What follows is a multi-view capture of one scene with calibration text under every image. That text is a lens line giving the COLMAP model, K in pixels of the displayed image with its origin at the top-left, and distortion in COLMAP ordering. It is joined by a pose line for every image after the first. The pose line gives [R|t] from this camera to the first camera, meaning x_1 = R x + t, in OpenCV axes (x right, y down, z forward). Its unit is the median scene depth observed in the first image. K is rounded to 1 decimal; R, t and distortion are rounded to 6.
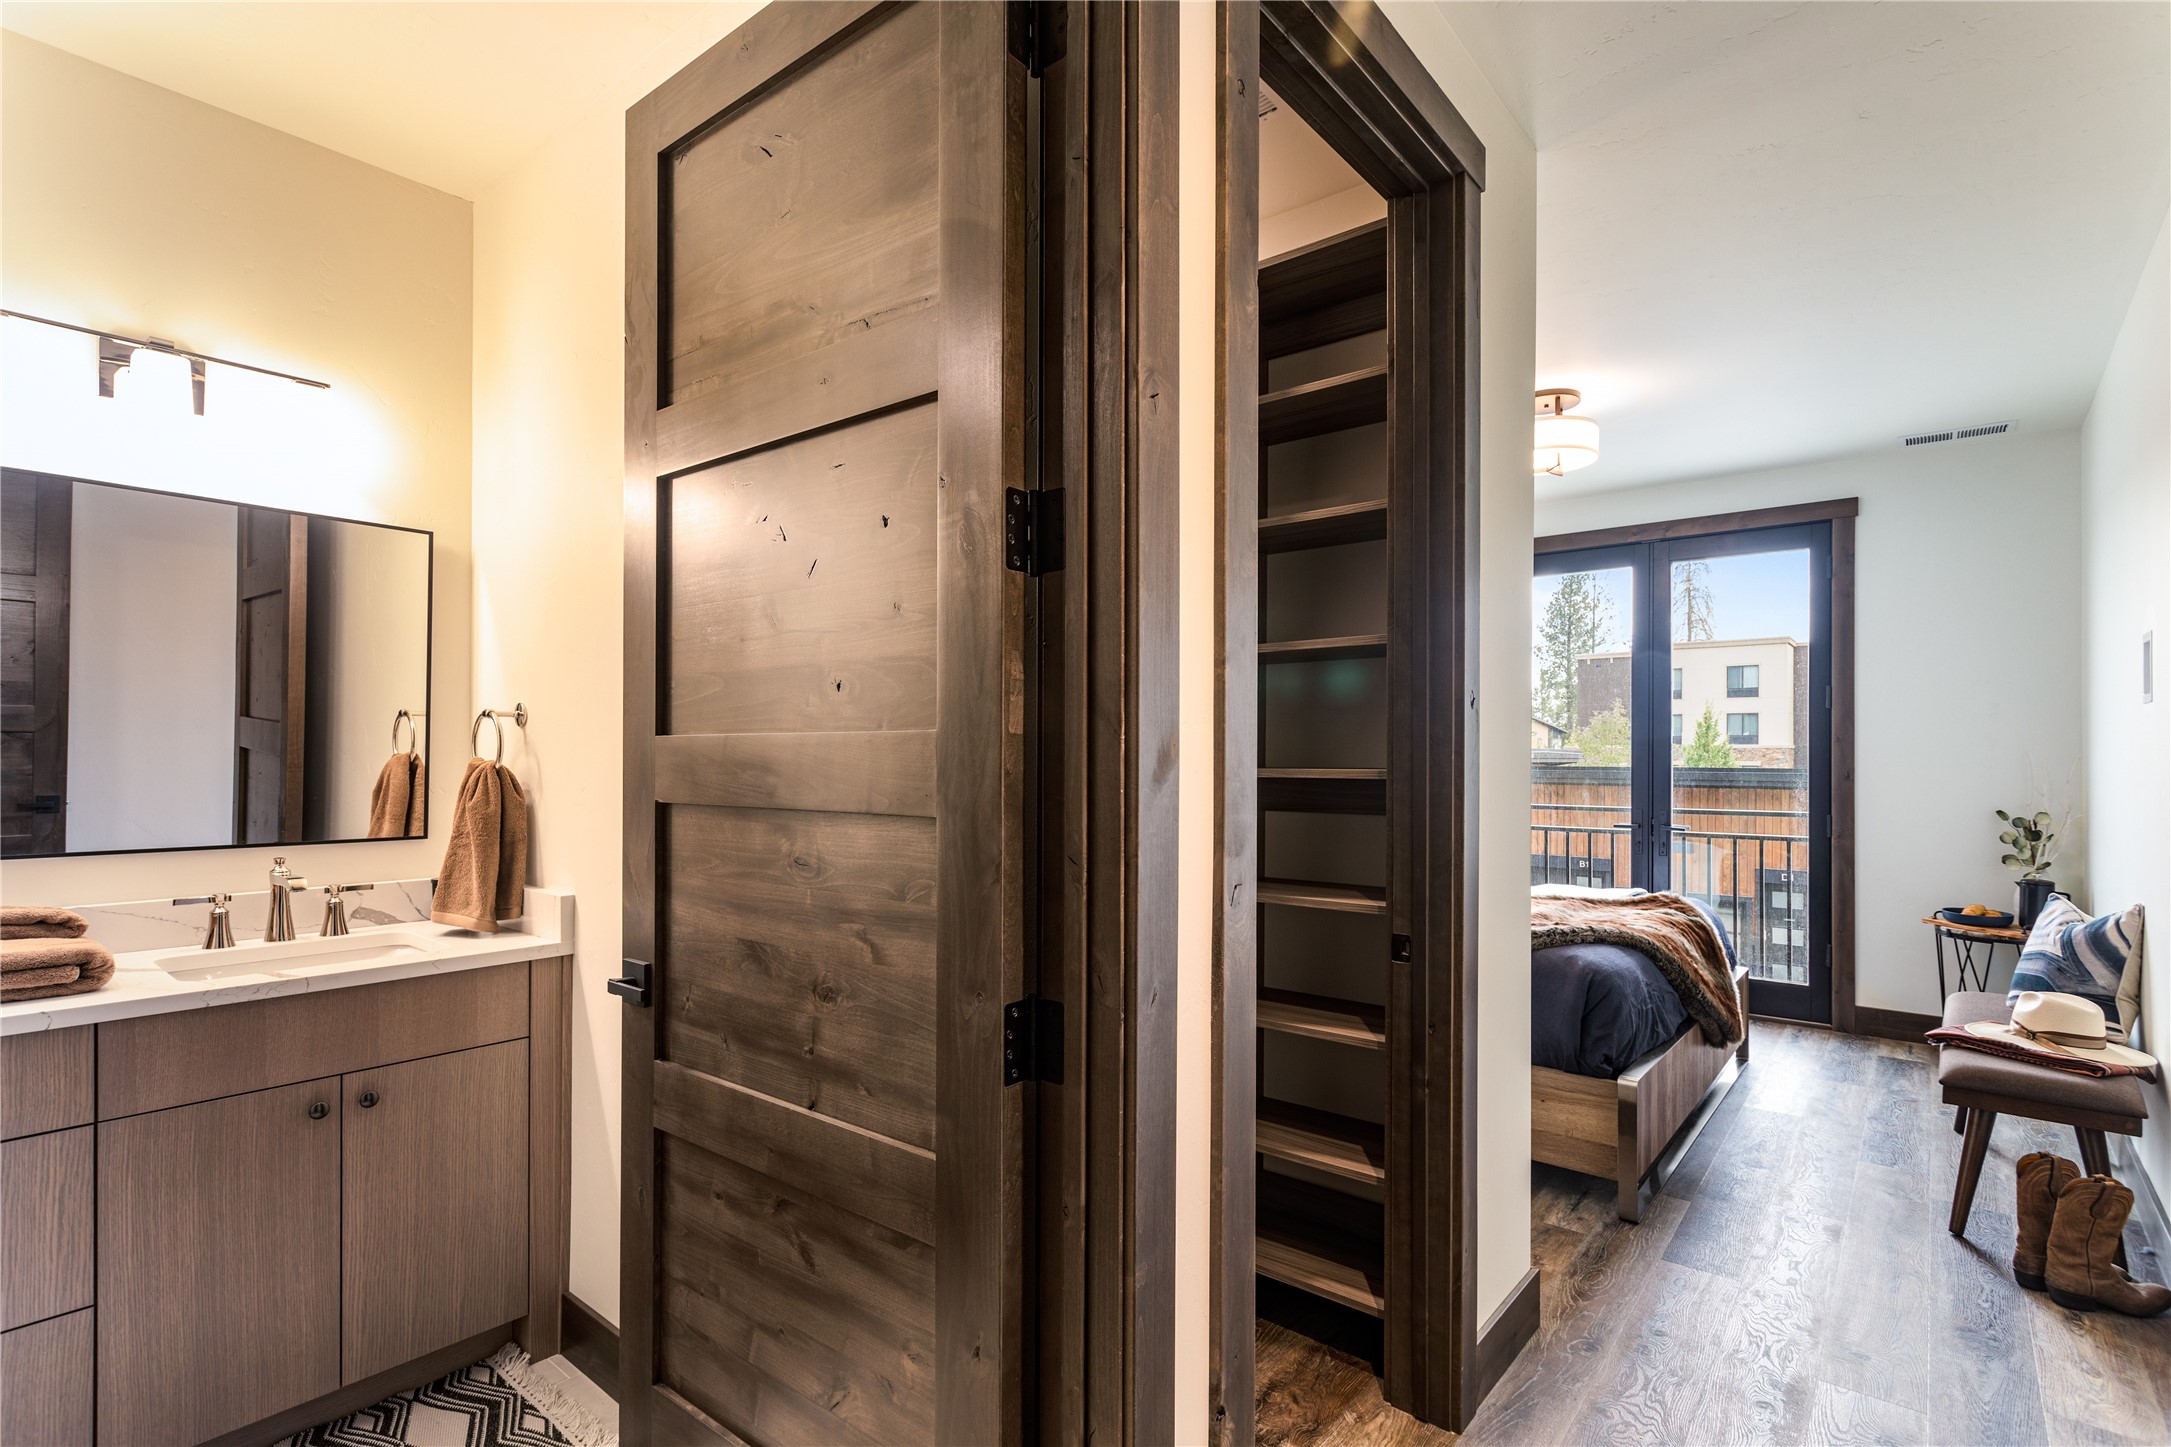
lens RADIAL K [[1044.7, 0, 1072.3], [0, 1044.7, 741.0], [0, 0, 1]] dist [0.004295, -0.000414]
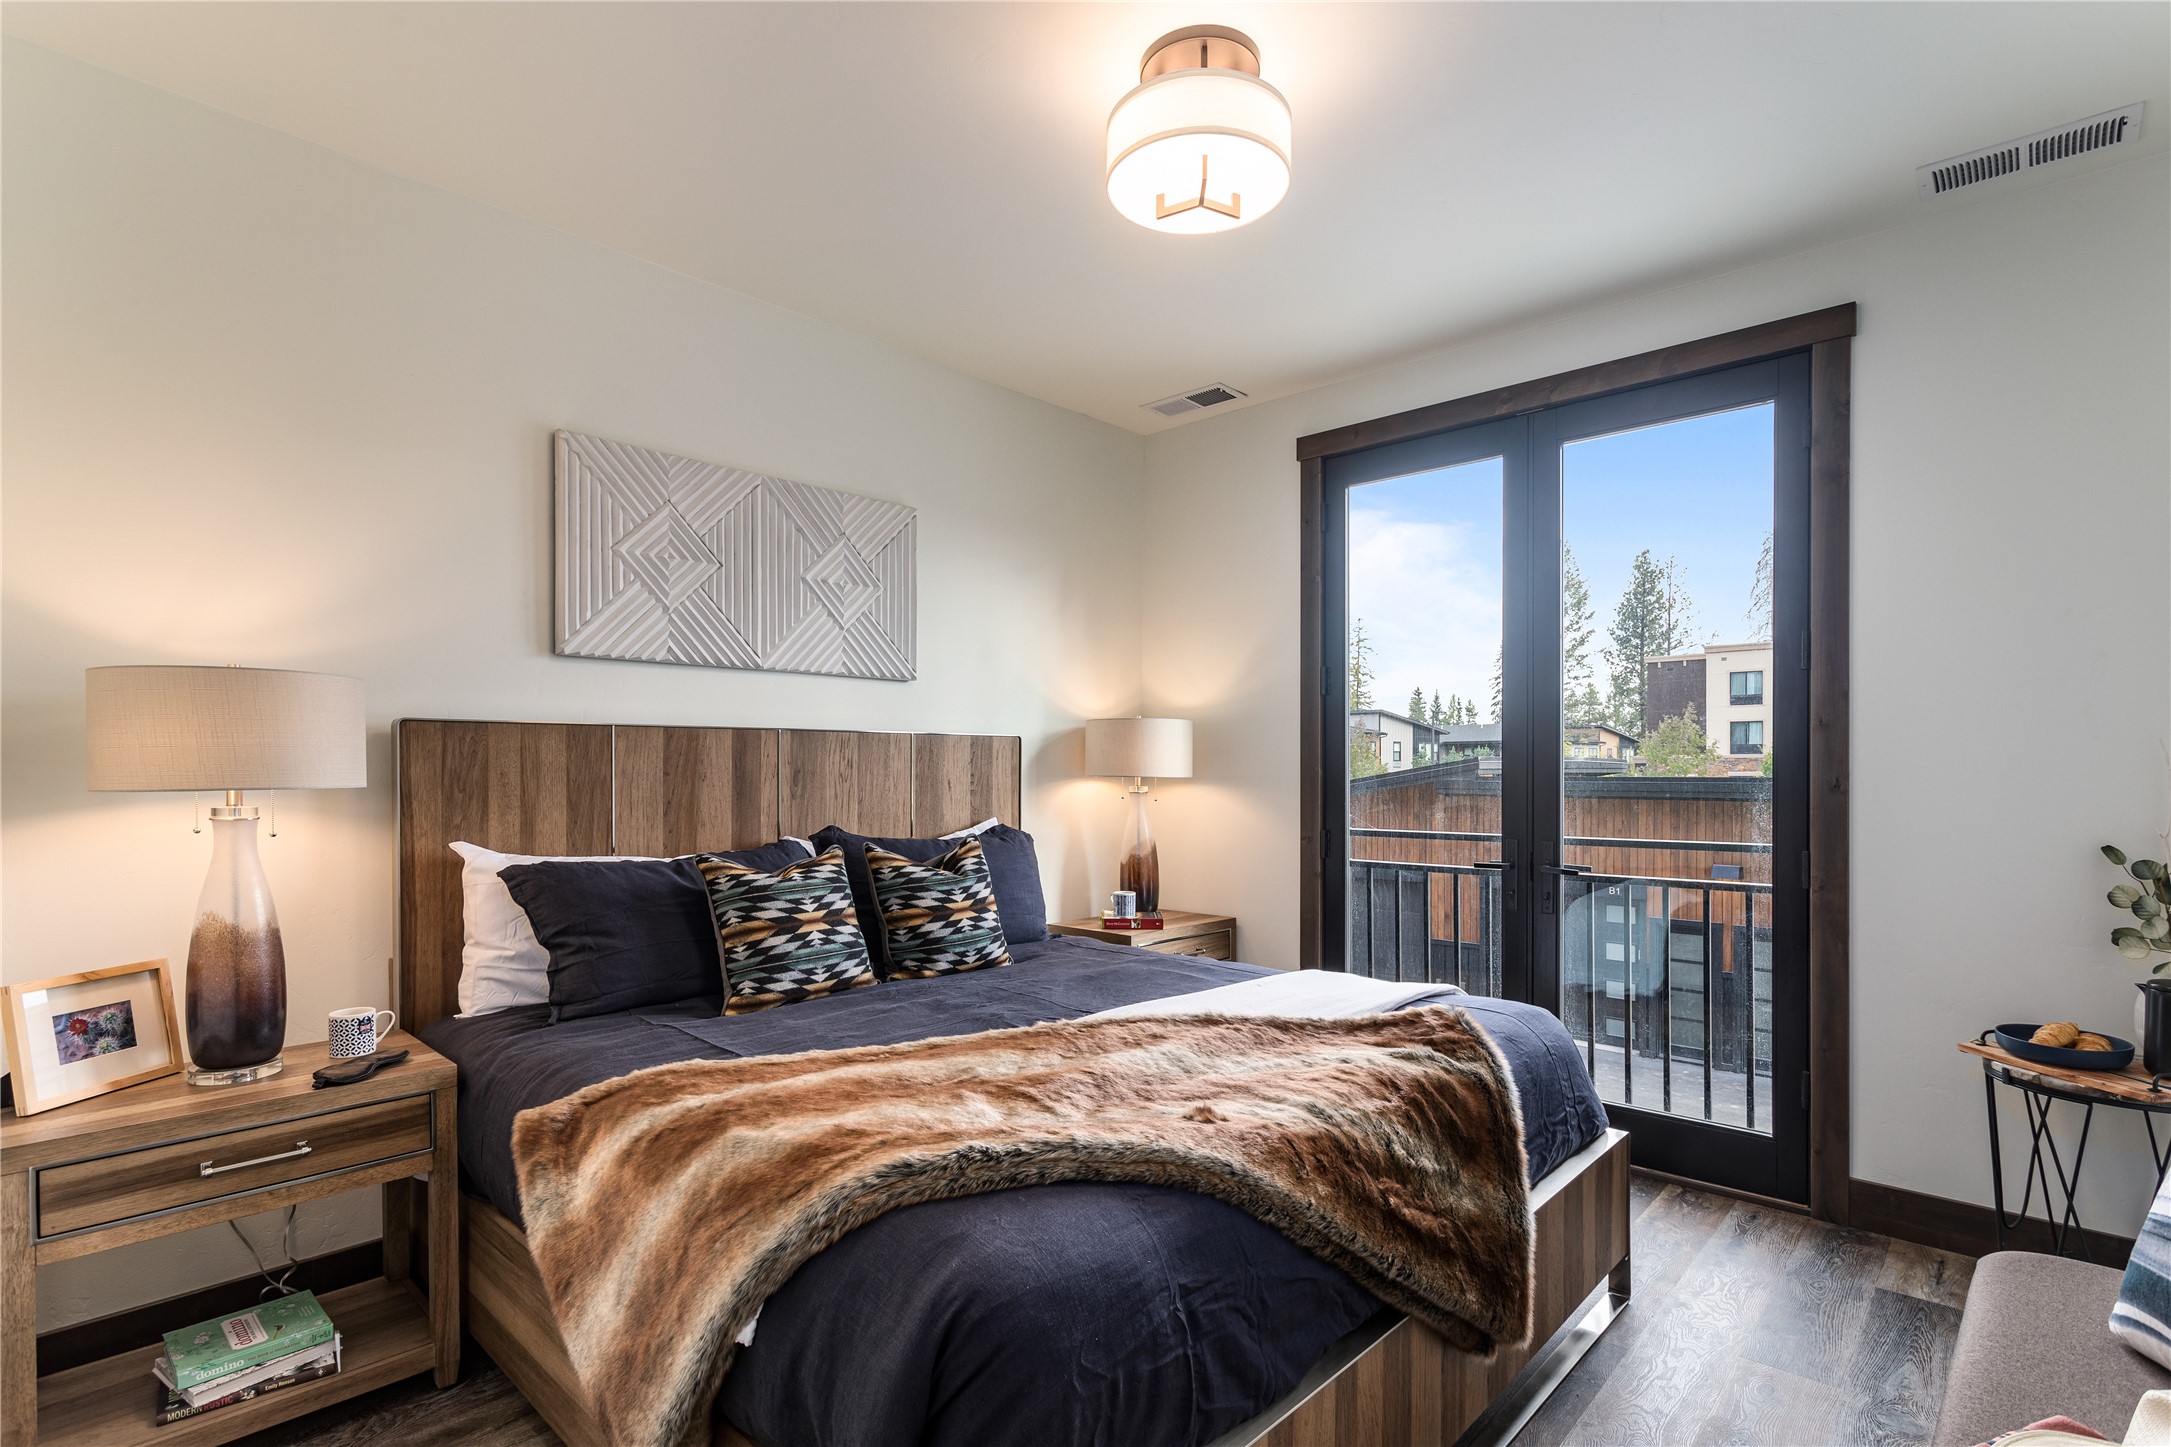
lens RADIAL K [[1044.7, 0, 1093.7], [0, 1044.7, 763.8], [0, 0, 1]] dist [0.004295, -0.000414]
pose [[0.998564, -0.004319, -0.053394, 0.369989], [0.004763, 0.999955, 0.008176, 0.015626], [0.053356, -0.008418, 0.998540, 0.408366]]
